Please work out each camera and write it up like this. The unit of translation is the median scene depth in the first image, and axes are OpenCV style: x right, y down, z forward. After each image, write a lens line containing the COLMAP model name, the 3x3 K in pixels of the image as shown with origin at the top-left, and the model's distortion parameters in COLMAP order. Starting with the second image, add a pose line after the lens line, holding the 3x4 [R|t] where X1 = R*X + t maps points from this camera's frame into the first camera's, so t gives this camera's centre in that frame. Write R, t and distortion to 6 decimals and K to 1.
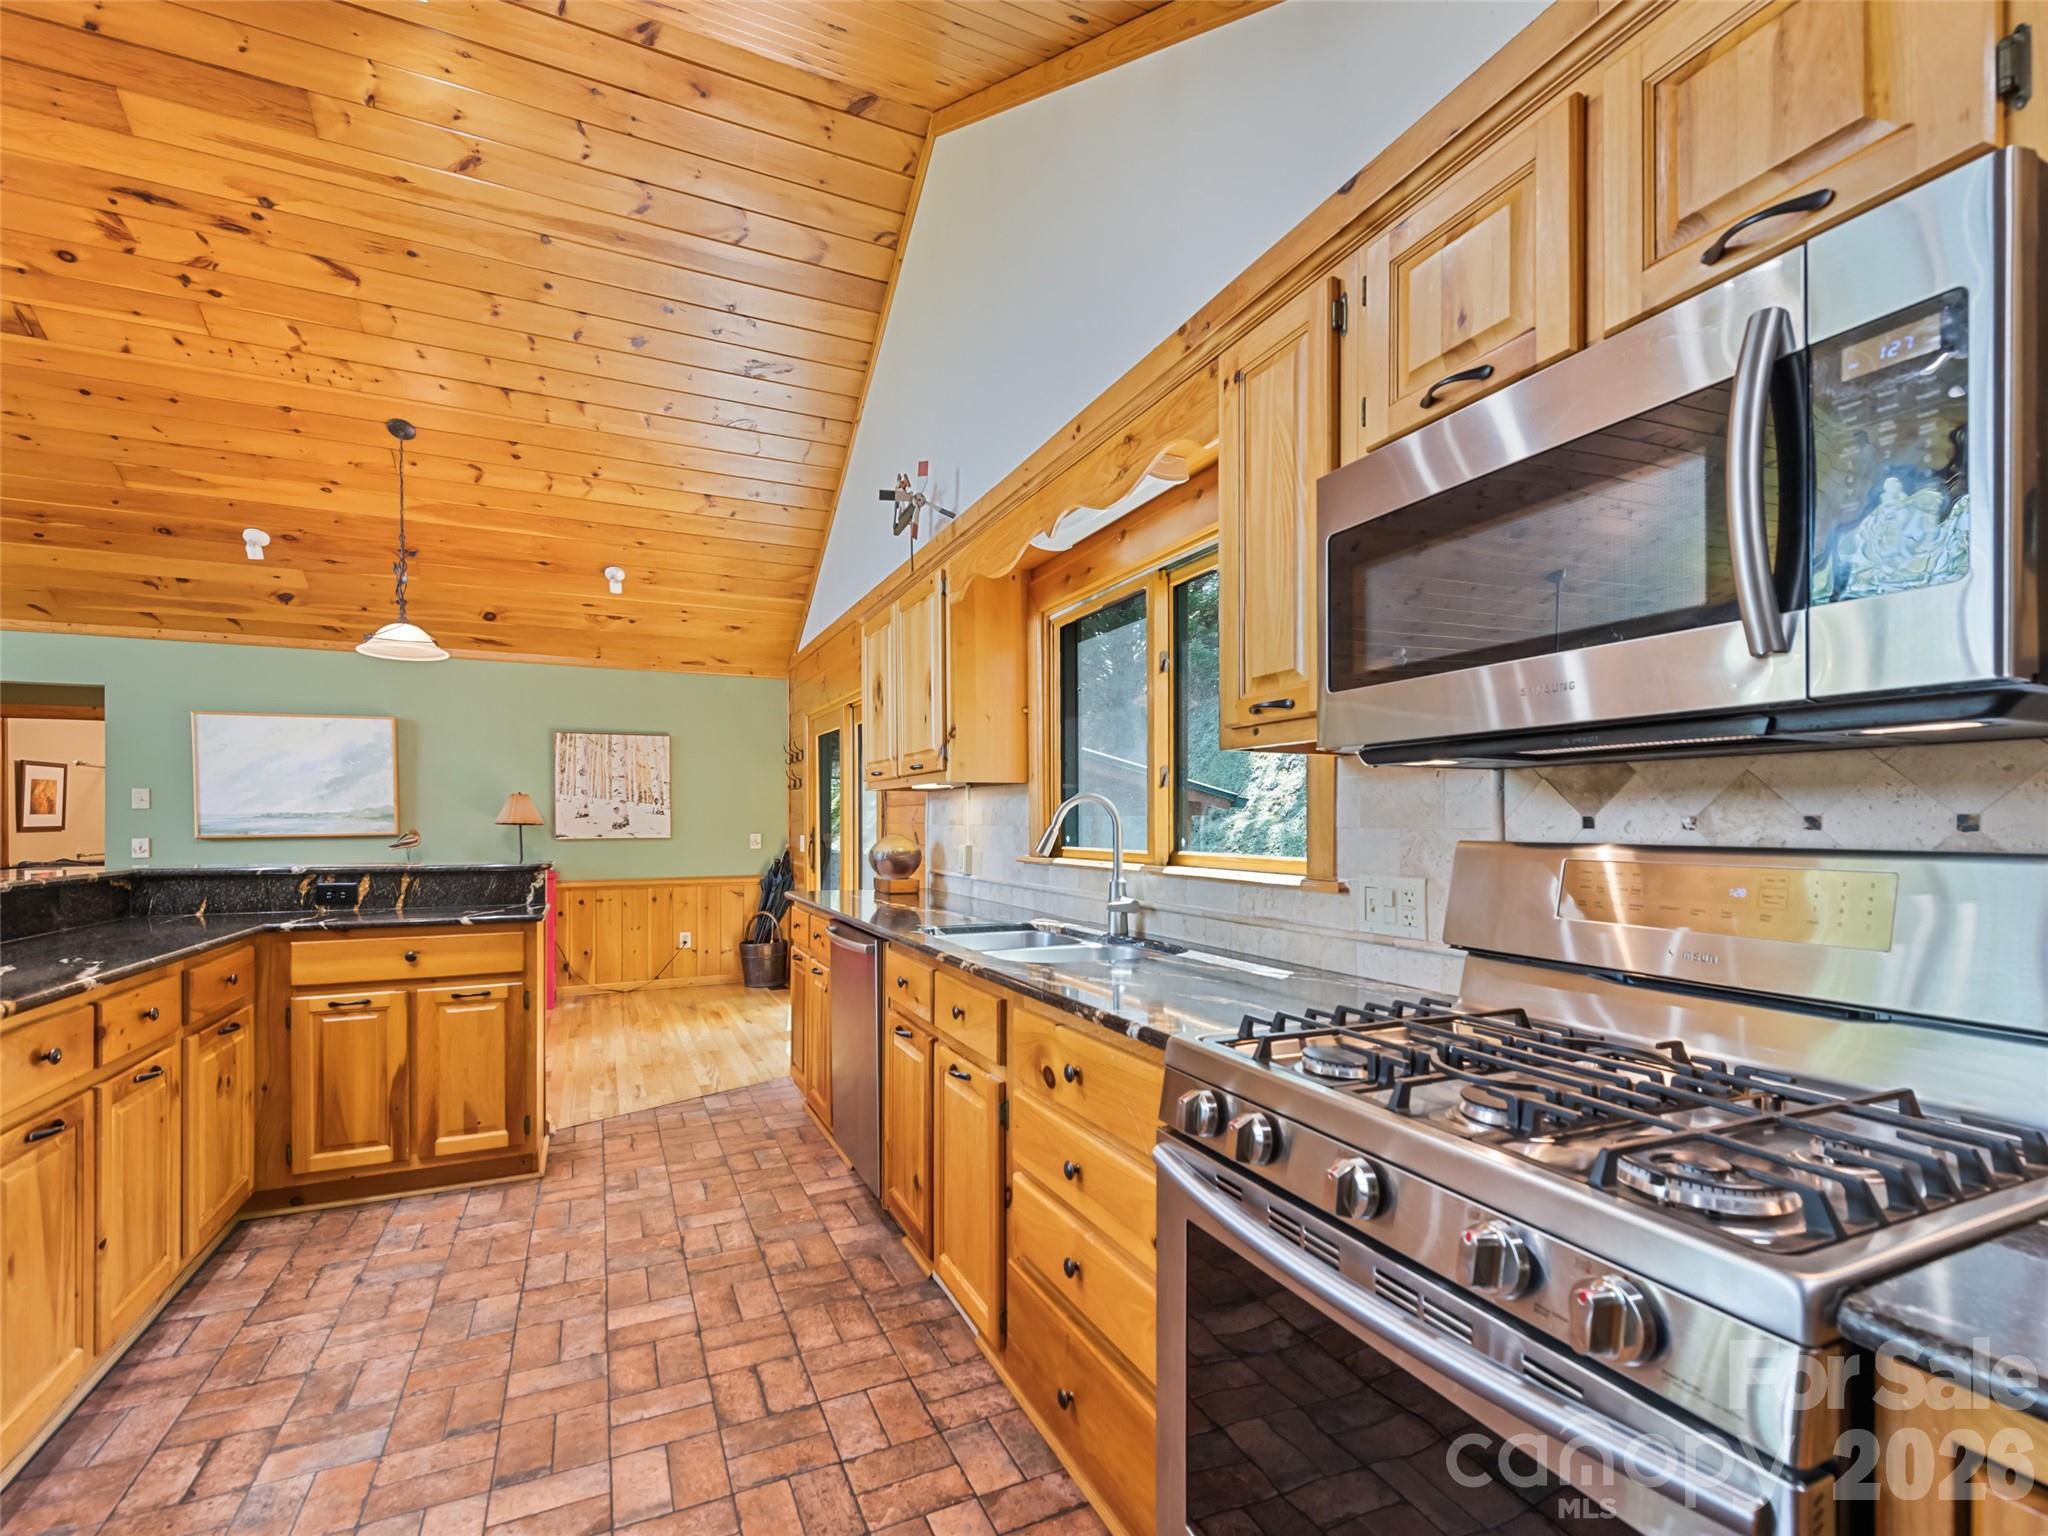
lens RADIAL K [[929.4, 0, 1021.8], [0, 929.4, 830.0], [0, 0, 1]] dist [0.021294, -0.005521]
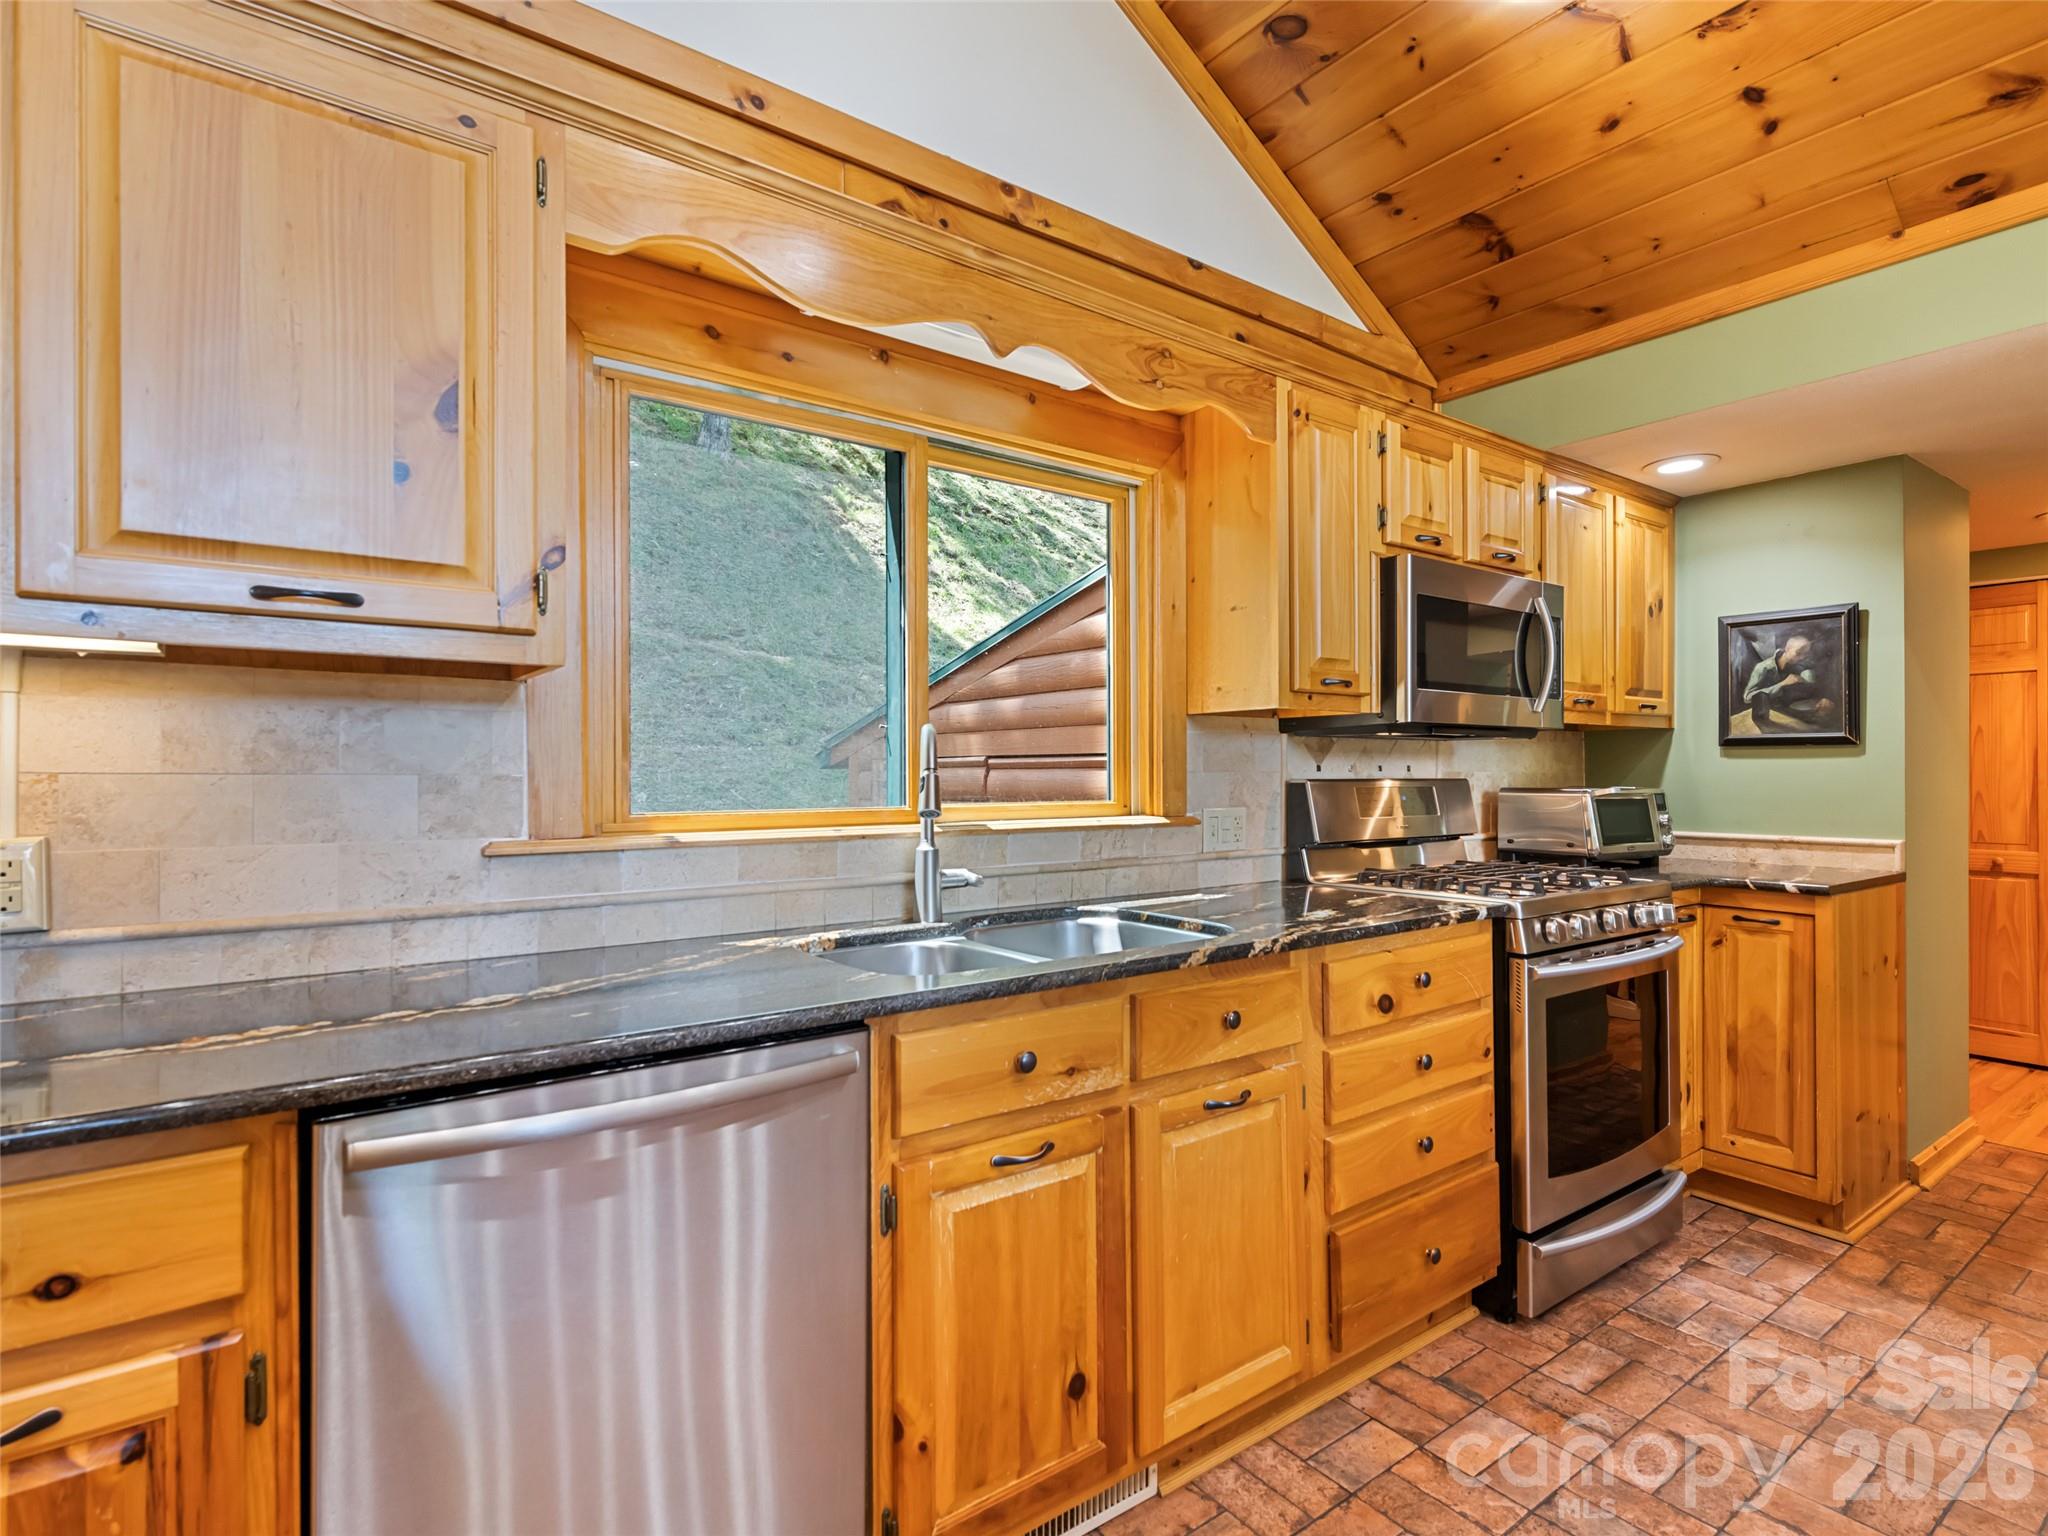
lens RADIAL K [[1021.2, 0, 1021.5], [0, 1021.2, 771.8], [0, 0, 1]] dist [0.000693, 0.000572]
pose [[-0.202926, 0.003503, 0.979188, -0.935839], [0.014164, 0.999899, -0.000642, -0.006223], [-0.979092, 0.013739, -0.202955, 1.484970]]
